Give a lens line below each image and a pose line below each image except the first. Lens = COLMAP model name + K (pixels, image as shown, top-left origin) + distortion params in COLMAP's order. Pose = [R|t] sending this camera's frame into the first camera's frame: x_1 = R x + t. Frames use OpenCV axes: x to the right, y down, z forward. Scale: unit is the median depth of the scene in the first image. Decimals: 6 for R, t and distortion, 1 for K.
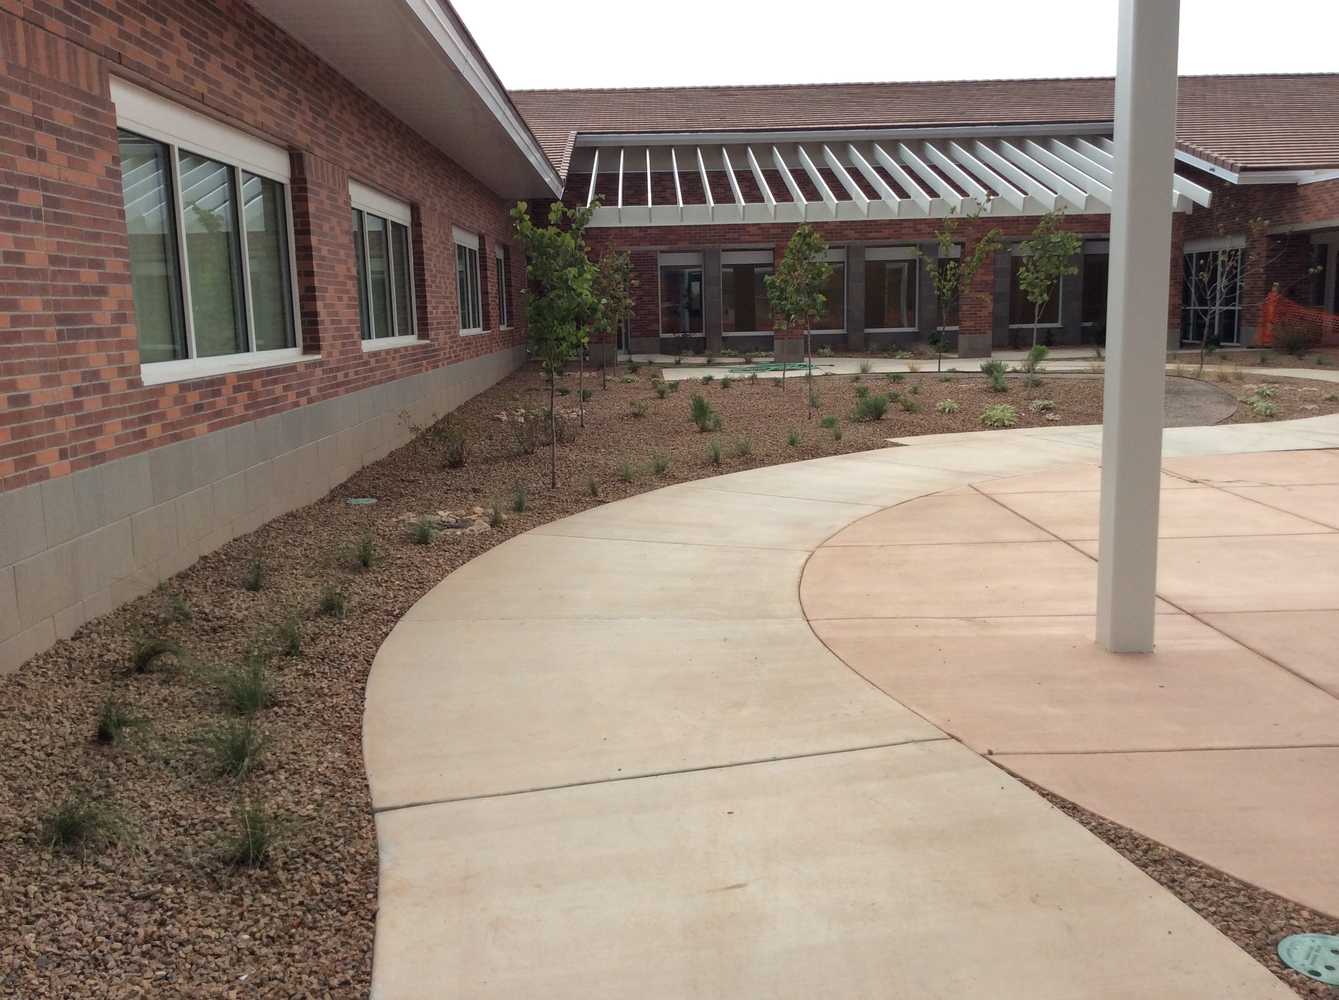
lens RADIAL K [[1256.2, 0, 680.5], [0, 1256.2, 508.3], [0, 0, 1]] dist [0.038429, 0.000000]
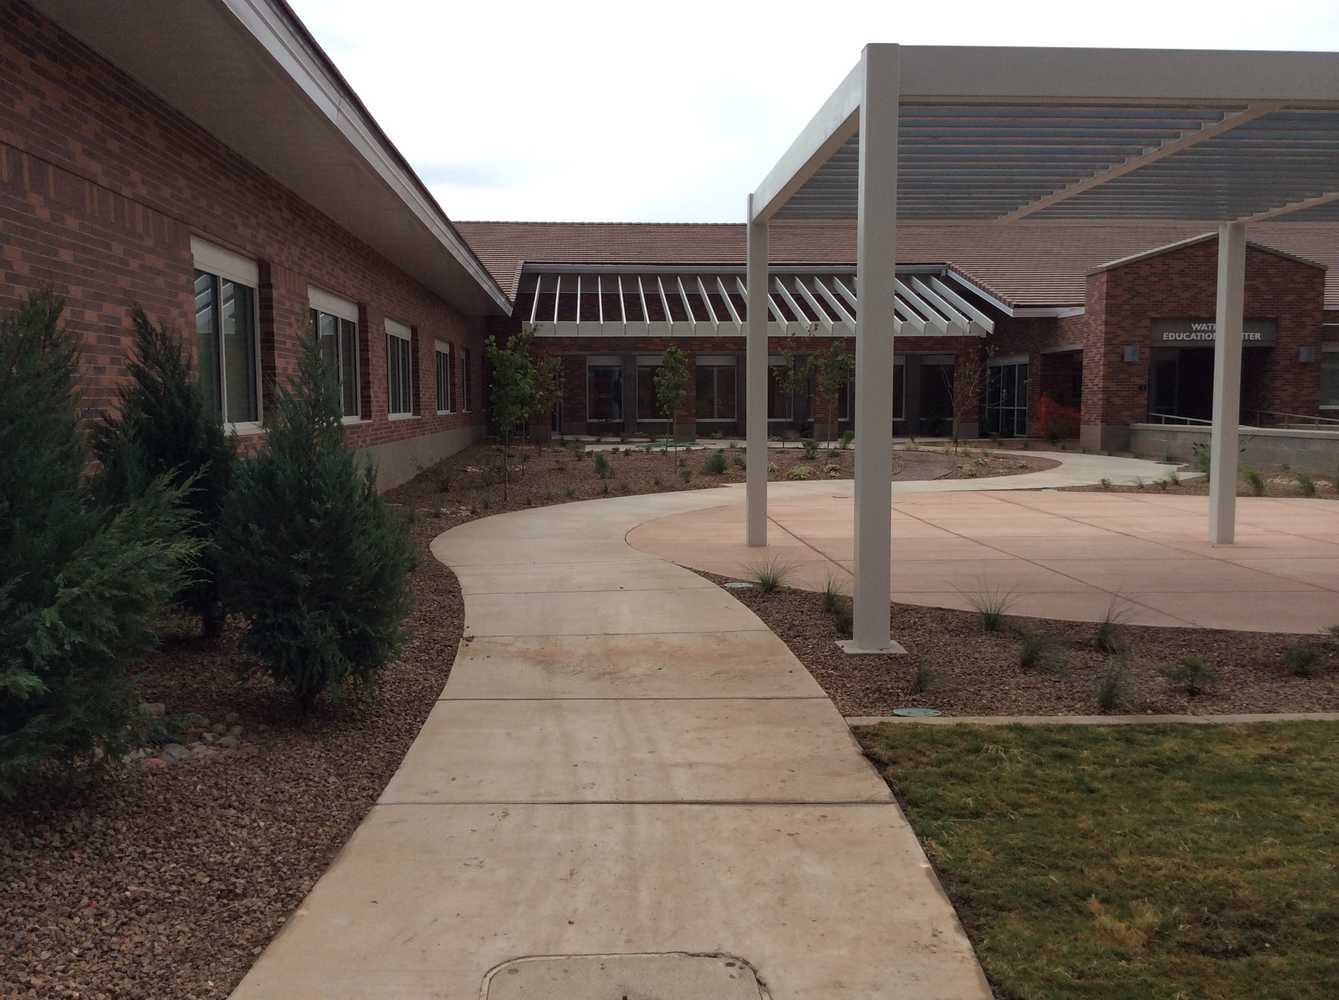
lens RADIAL K [[1256.2, 0, 664.0], [0, 1256.2, 494.7], [0, 0, 1]] dist [0.038429, 0.000000]
pose [[0.999291, 0.016404, 0.033902, 0.026748], [-0.013504, 0.996369, -0.084065, 0.055586], [-0.035158, 0.083547, 0.995883, -0.335794]]
